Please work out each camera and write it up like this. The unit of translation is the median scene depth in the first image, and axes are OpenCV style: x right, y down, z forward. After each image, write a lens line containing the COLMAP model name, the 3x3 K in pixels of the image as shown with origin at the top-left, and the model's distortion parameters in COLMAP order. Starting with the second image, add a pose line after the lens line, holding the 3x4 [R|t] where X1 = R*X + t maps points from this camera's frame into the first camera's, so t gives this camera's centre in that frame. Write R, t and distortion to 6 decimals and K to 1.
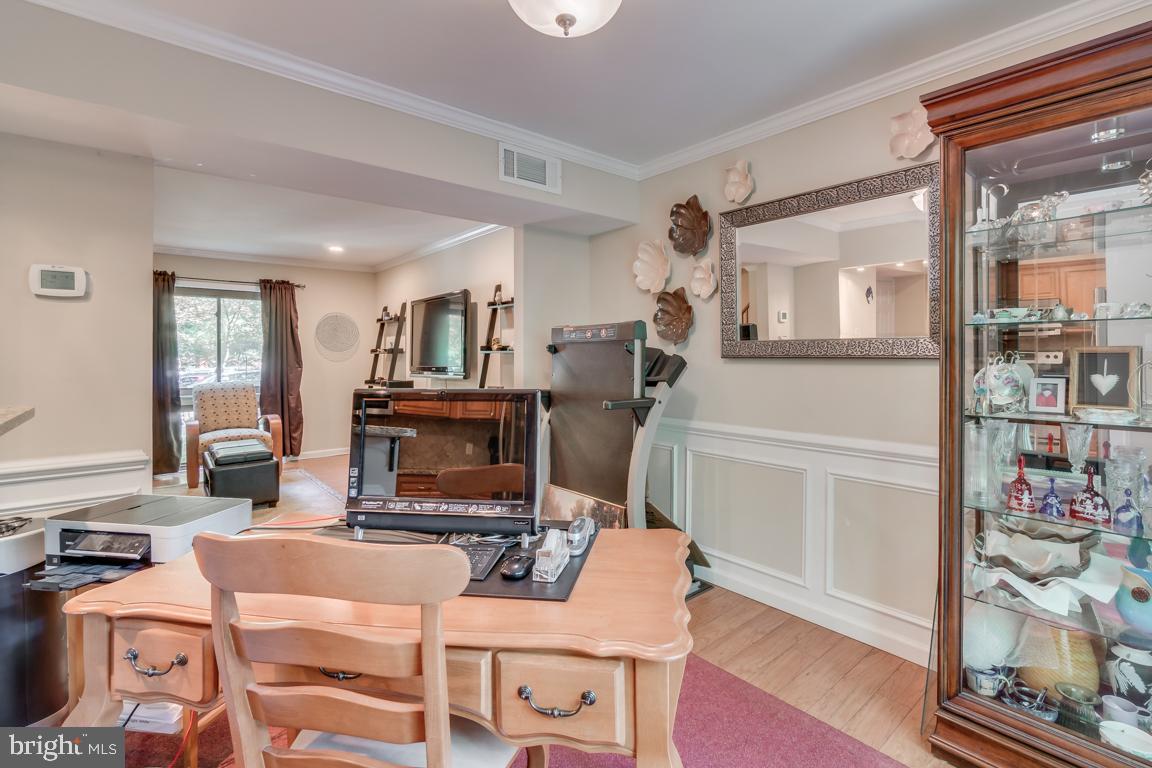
lens RADIAL K [[530.9, 0, 610.5], [0, 530.9, 355.8], [0, 0, 1]] dist [-0.012912, 0.003403]
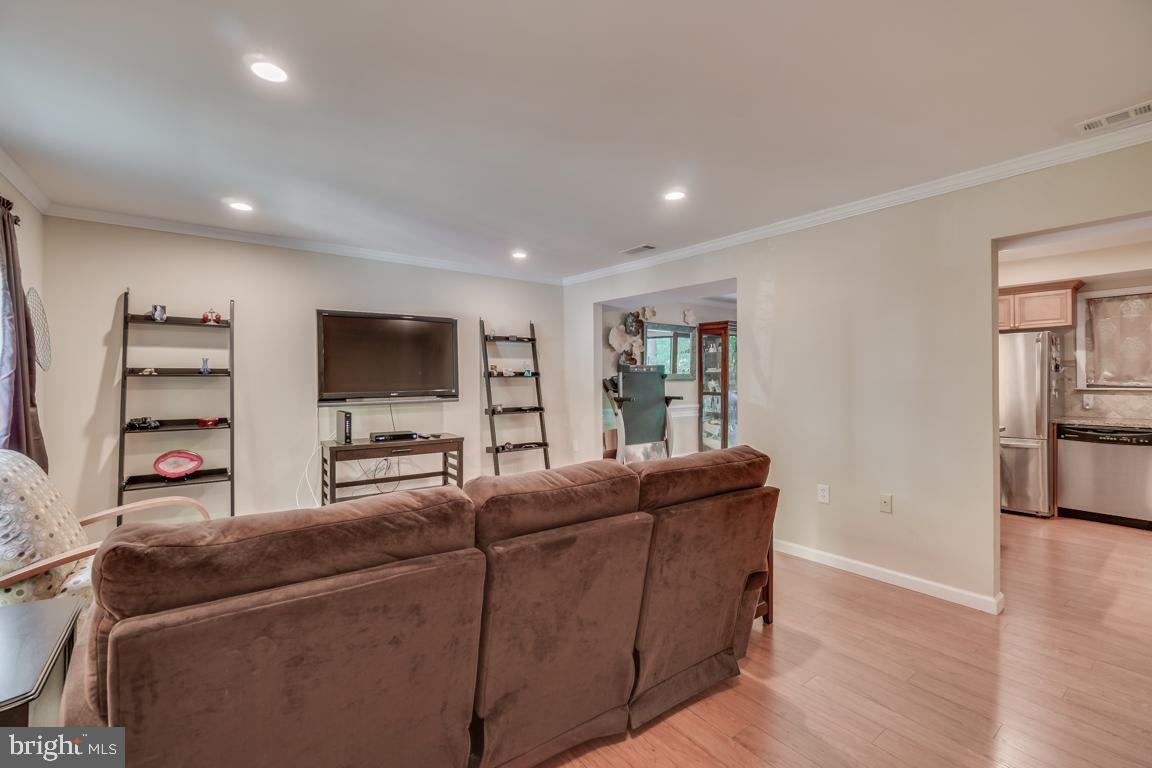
lens RADIAL K [[499.8, 0, 567.8], [0, 499.8, 378.2], [0, 0, 1]] dist [-0.009636, 0.002471]
pose [[0.103944, 0.002746, 0.994579, -1.060808], [0.002310, 0.999993, -0.003002, 0.000621], [-0.994580, 0.002610, 0.103937, 0.570569]]
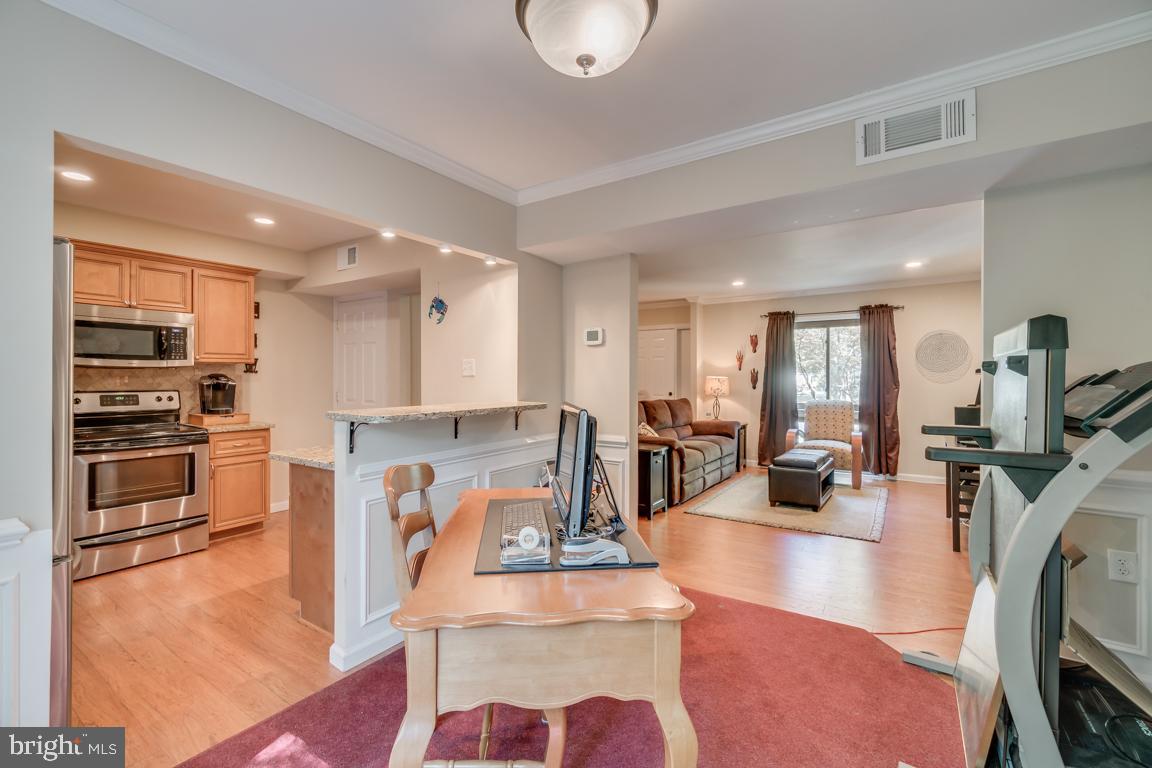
lens RADIAL K [[499.8, 0, 565.0], [0, 499.8, 376.2], [0, 0, 1]] dist [-0.009636, 0.002471]
pose [[0.217423, -0.000969, -0.976077, 0.224014], [0.000368, 1.000000, -0.000910, -0.000945], [0.976077, -0.000162, 0.217424, 0.193244]]
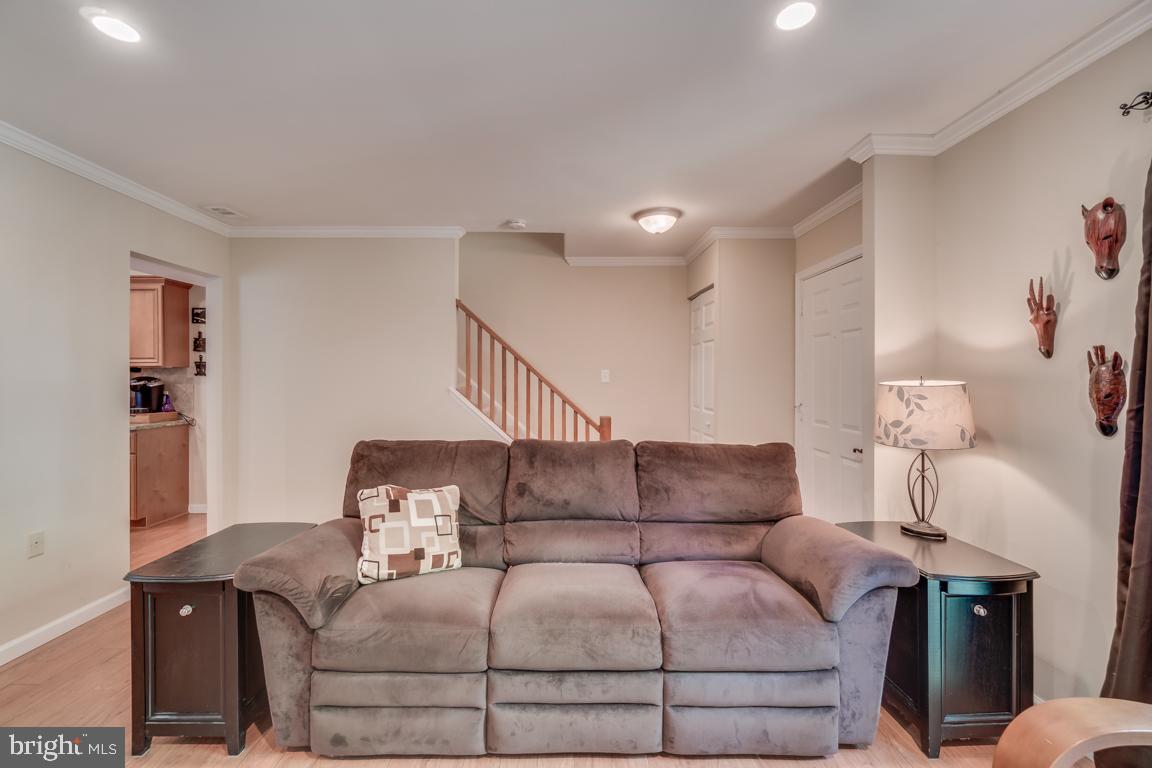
lens RADIAL K [[499.8, 0, 568.5], [0, 499.8, 376.8], [0, 0, 1]] dist [-0.009636, 0.002471]
pose [[-0.674568, -0.005545, -0.738191, -0.468044], [-0.001352, 0.999979, -0.006277, -0.001499], [0.738211, -0.003236, -0.674562, 0.889564]]
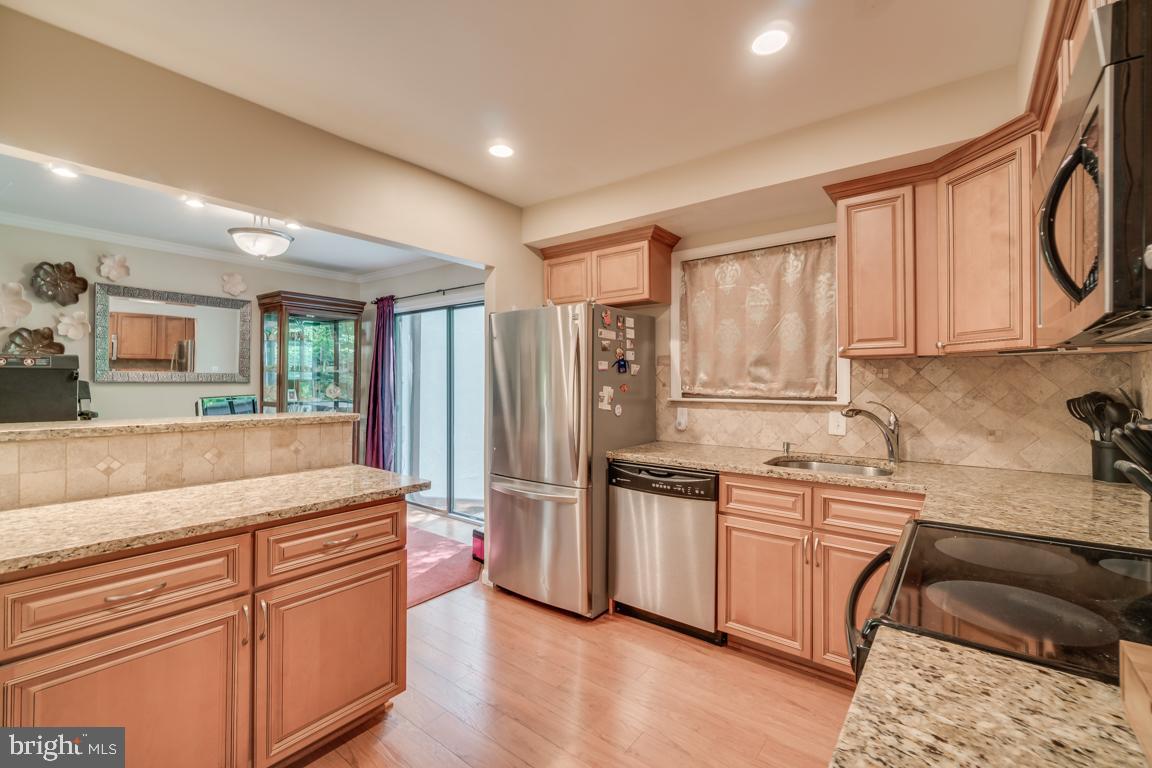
lens RADIAL K [[499.8, 0, 568.7], [0, 499.8, 377.6], [0, 0, 1]] dist [-0.009636, 0.002471]
pose [[-0.157970, 0.009704, 0.987396, -0.651382], [-0.002608, 0.999944, -0.010244, 0.000011], [-0.987440, -0.004193, -0.157936, -0.016763]]
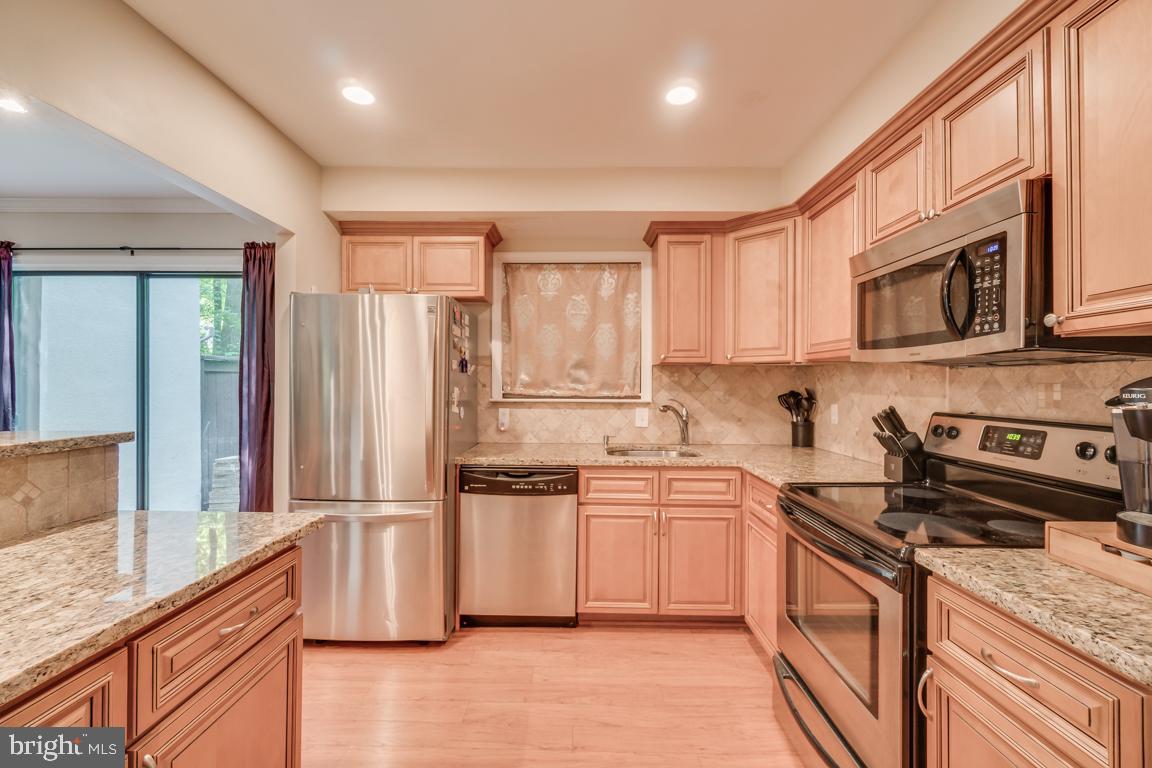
lens RADIAL K [[499.8, 0, 576.6], [0, 499.8, 382.5], [0, 0, 1]] dist [-0.009636, 0.002471]
pose [[-0.730354, -0.001983, 0.683066, -0.564394], [-0.006025, 0.999976, -0.003538, 0.000100], [-0.683042, -0.006699, -0.730348, 0.124794]]
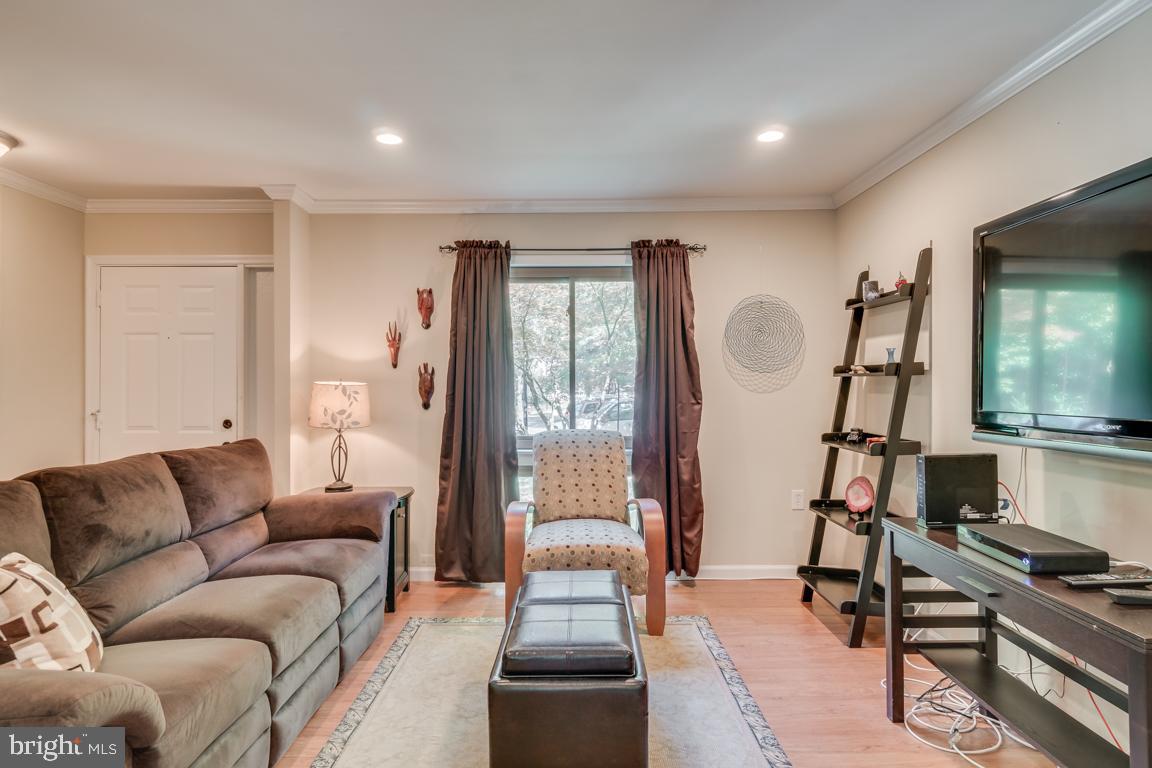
lens RADIAL K [[632.4, 0, 575.3], [0, 632.4, 379.8], [0, 0, 1]] dist [0.001875, -0.003149]
pose [[0.740405, -0.005690, -0.672137, -0.288256], [0.003757, 0.999984, -0.004327, 0.000371], [0.672150, 0.000678, 0.740415, 0.512040]]
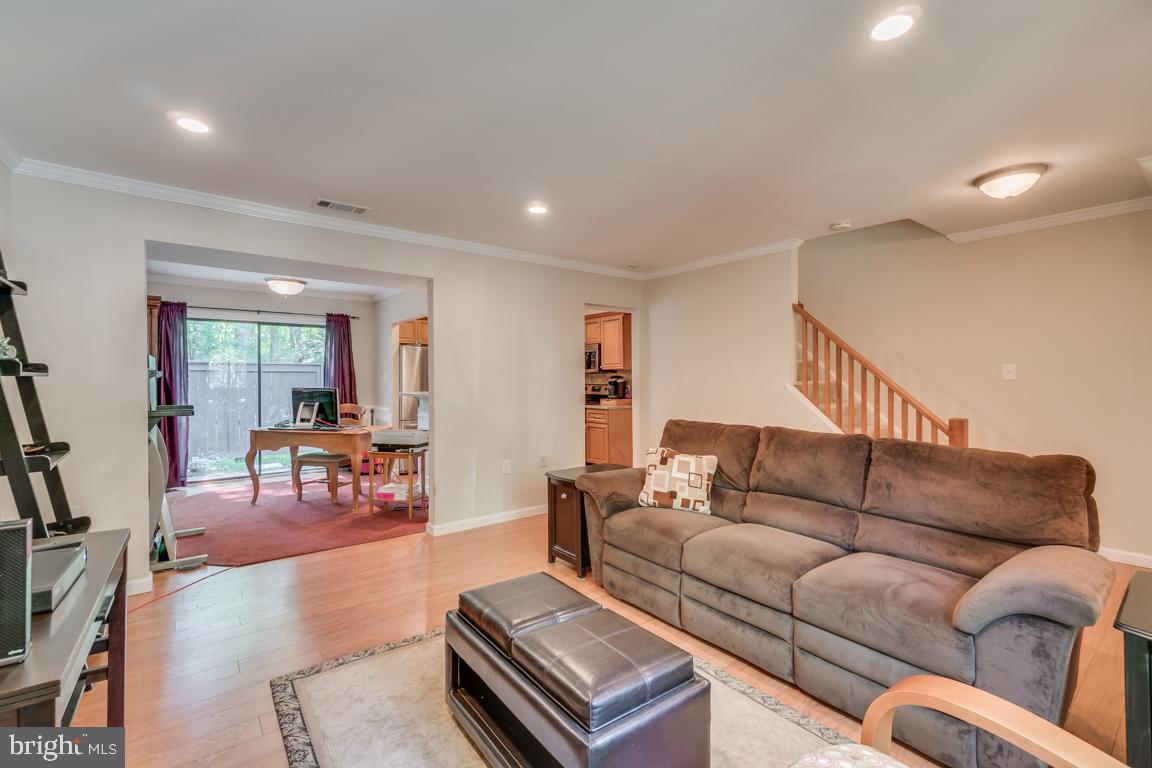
lens RADIAL K [[499.8, 0, 566.8], [0, 499.8, 386.1], [0, 0, 1]] dist [-0.009636, 0.002471]
pose [[-0.995244, -0.000578, 0.097412, -0.595234], [0.001134, 0.999846, 0.017516, -0.001454], [-0.097407, 0.017544, -0.995090, 1.097983]]
